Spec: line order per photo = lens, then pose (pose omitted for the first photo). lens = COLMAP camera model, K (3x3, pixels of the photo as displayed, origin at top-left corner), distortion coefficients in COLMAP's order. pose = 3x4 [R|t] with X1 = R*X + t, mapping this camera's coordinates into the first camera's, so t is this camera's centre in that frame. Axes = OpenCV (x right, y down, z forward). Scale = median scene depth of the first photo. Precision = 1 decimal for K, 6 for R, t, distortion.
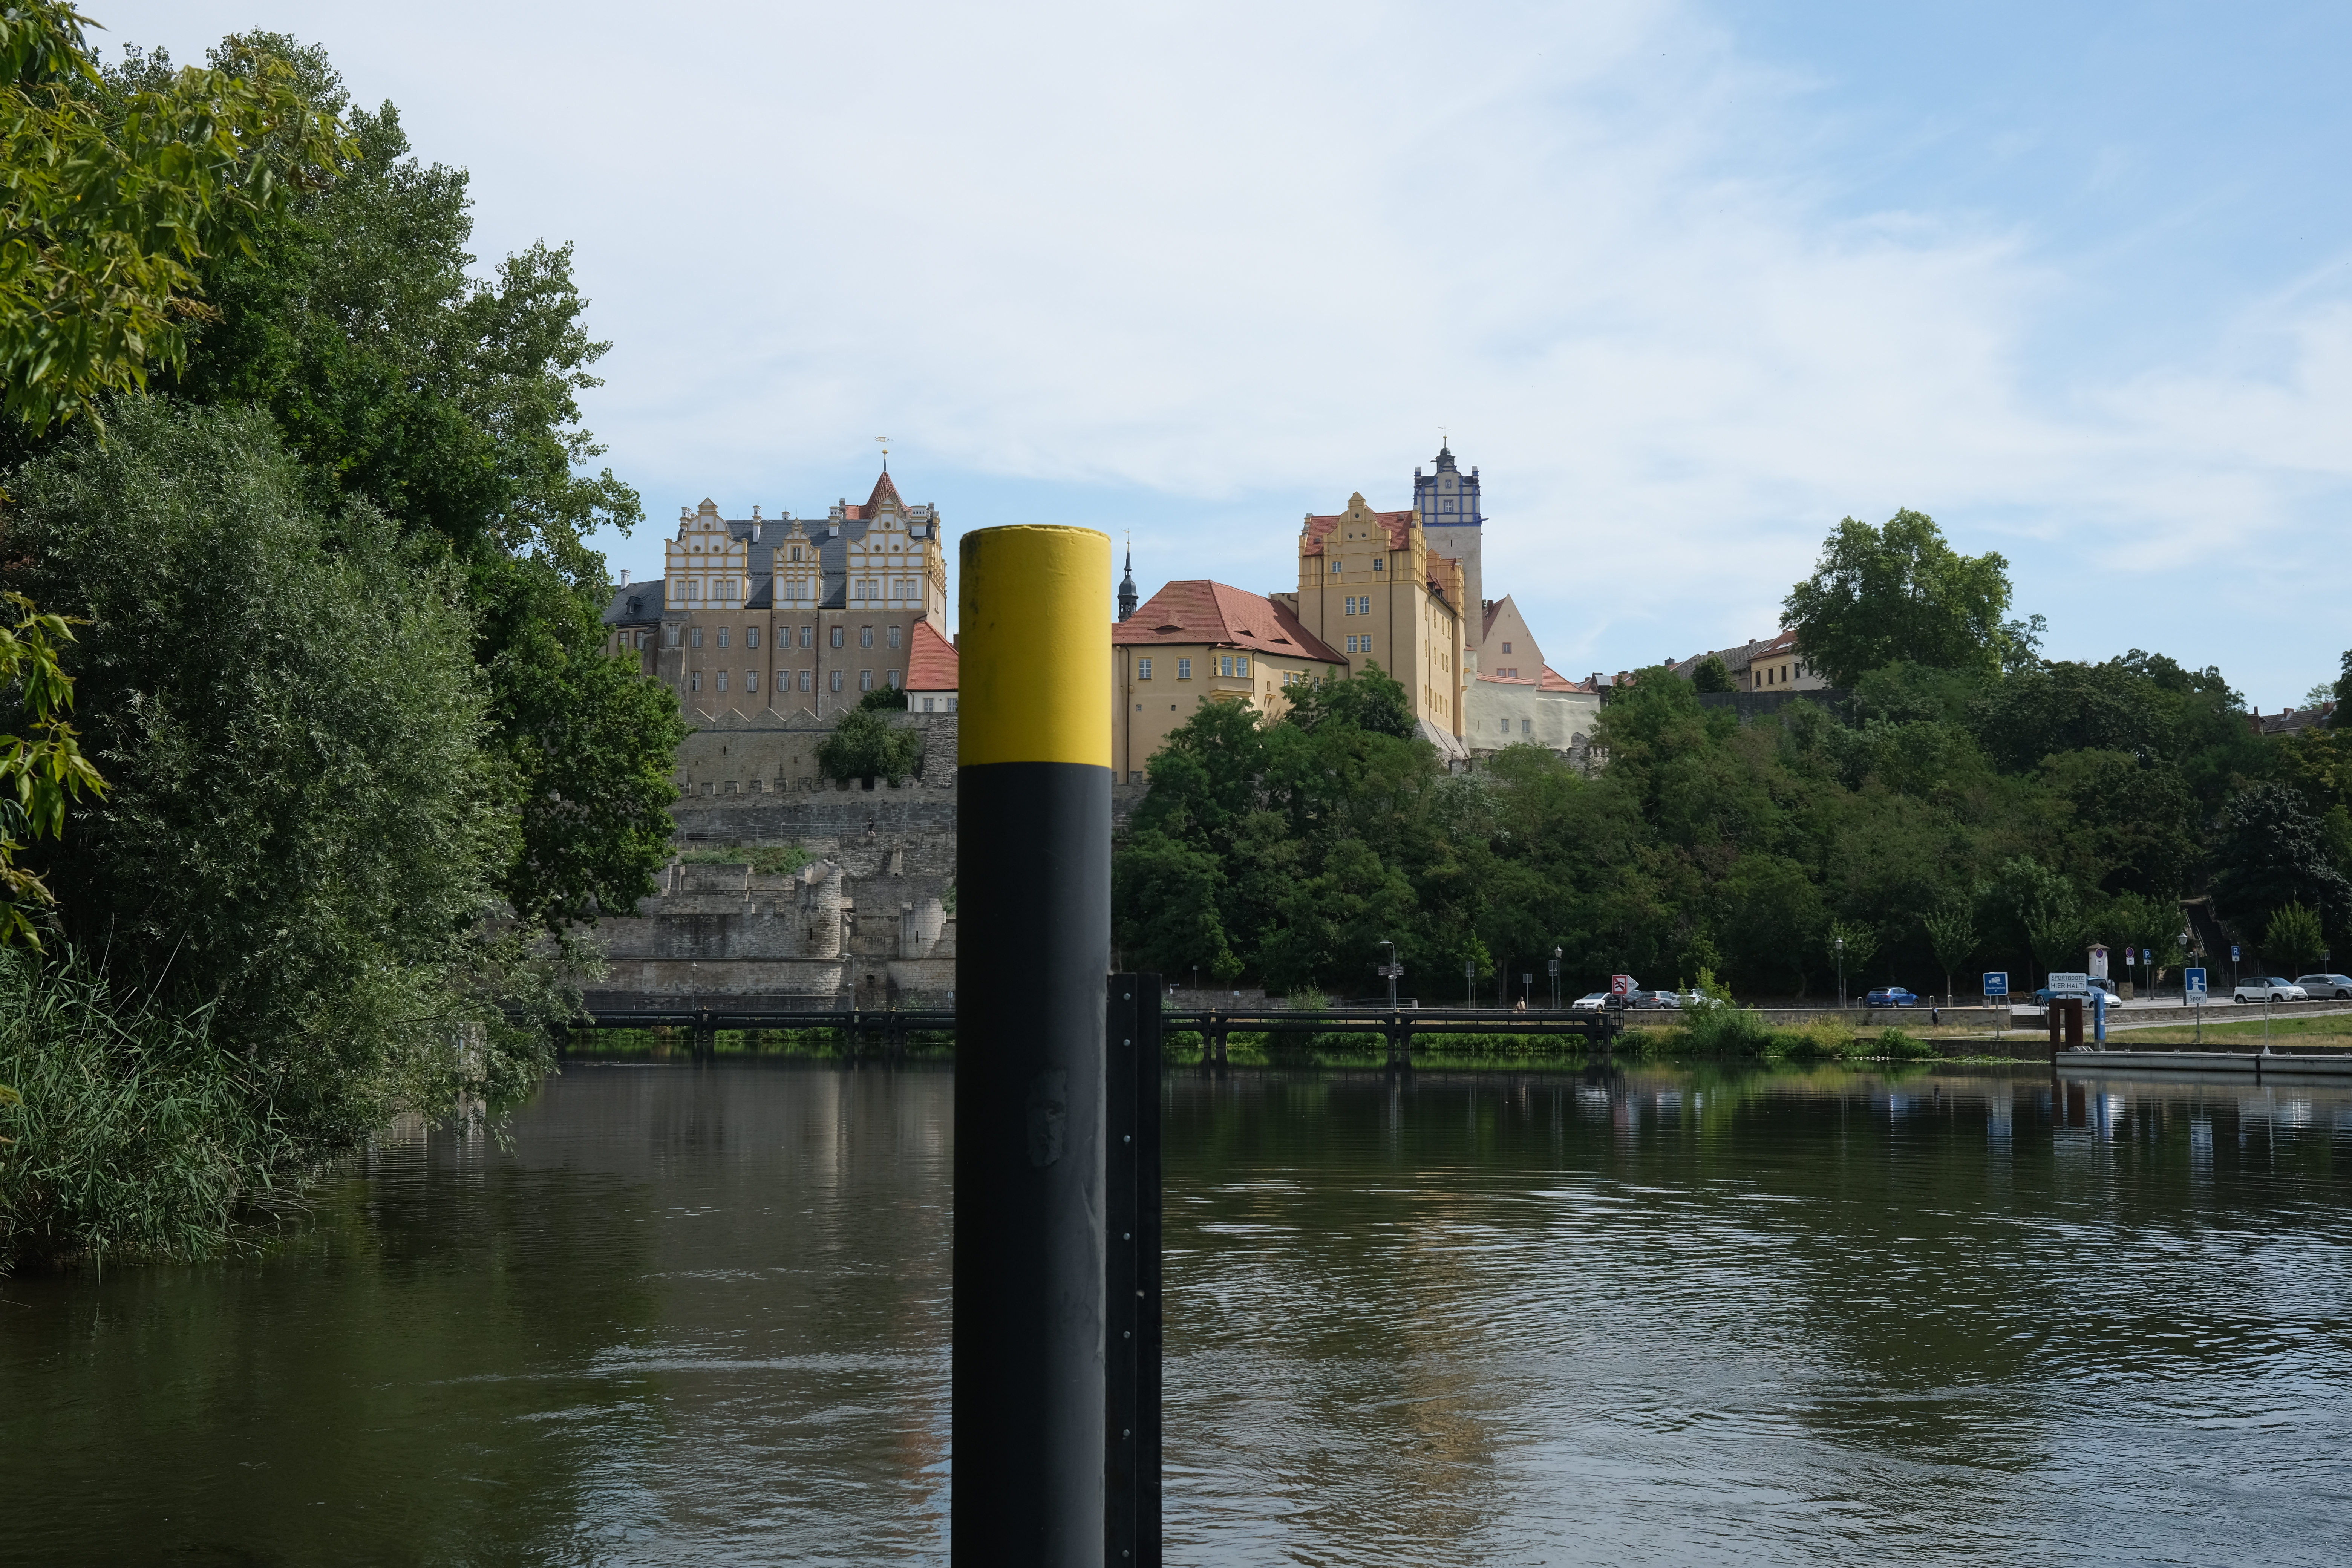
lens RADIAL K [[2418.2, 0, 1177.5], [0, 2418.2, 805.0], [0, 0, 1]] dist [-0.045912, 0.142903]
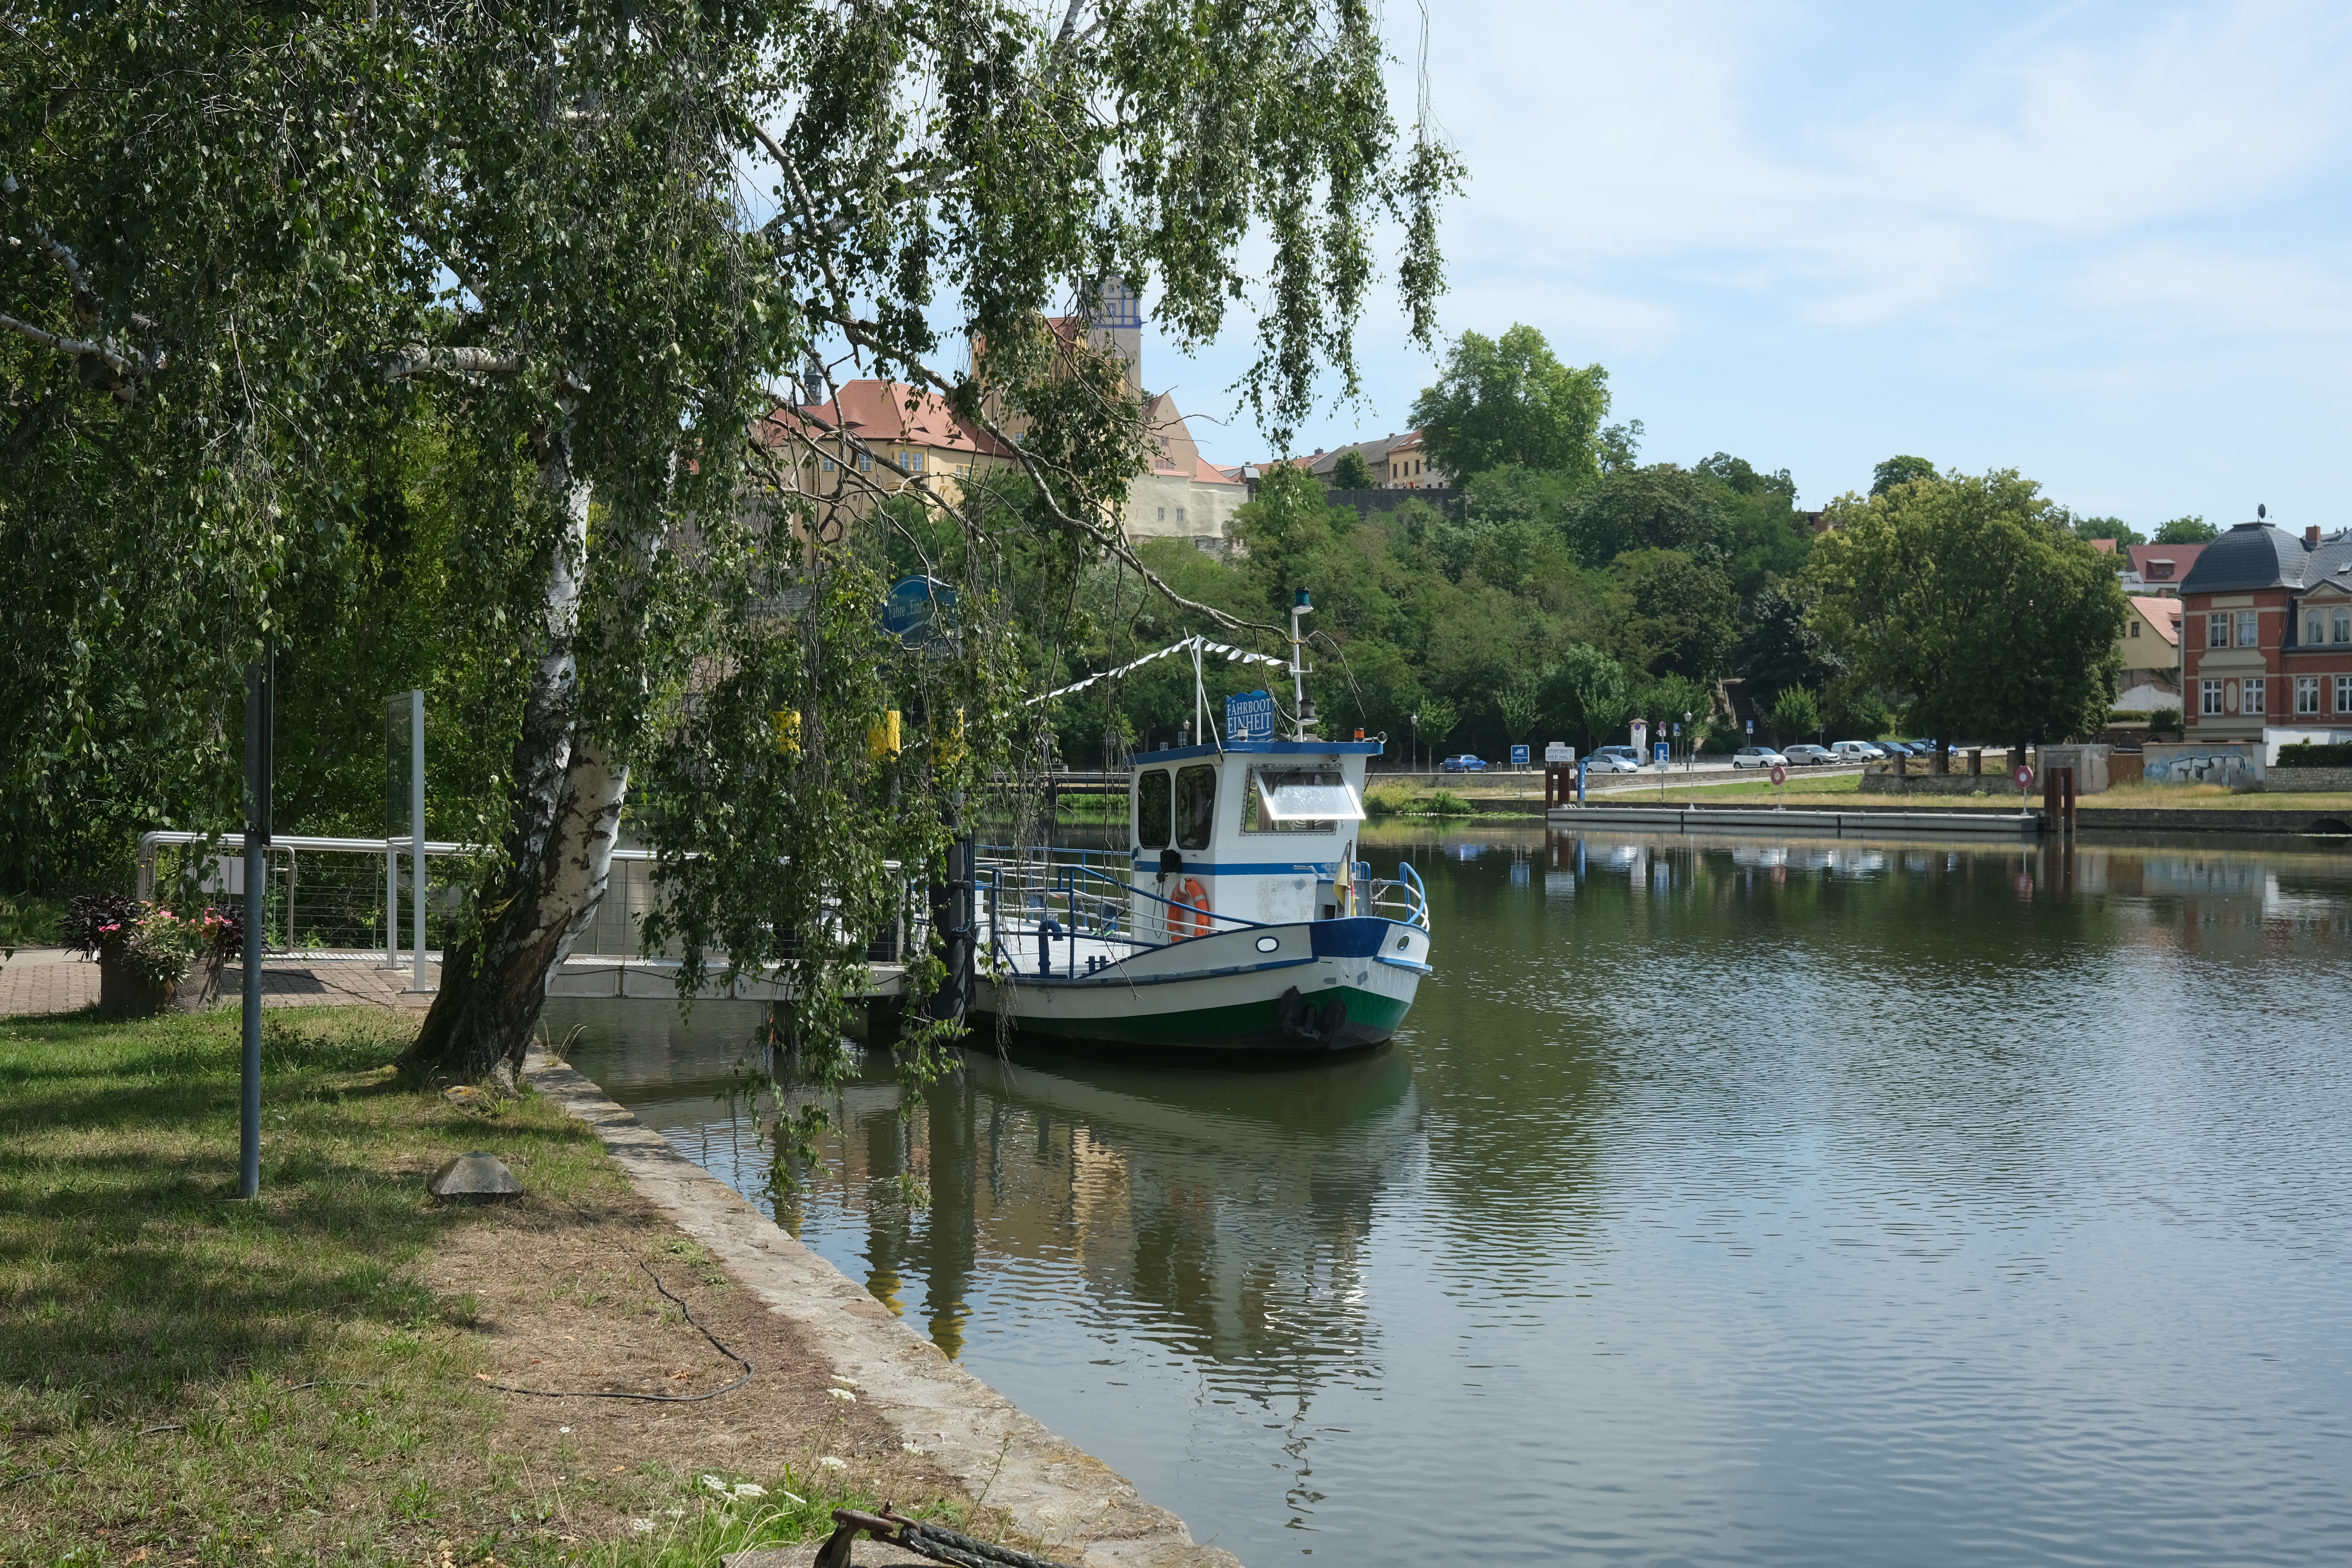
lens RADIAL K [[2418.2, 0, 1177.5], [0, 2418.2, 805.0], [0, 0, 1]] dist [-0.045912, 0.142903]
pose [[0.991719, -0.002578, 0.128399, 0.002692], [-0.010148, 0.995099, 0.098364, -0.012264], [-0.128023, -0.098853, 0.986832, -0.124649]]
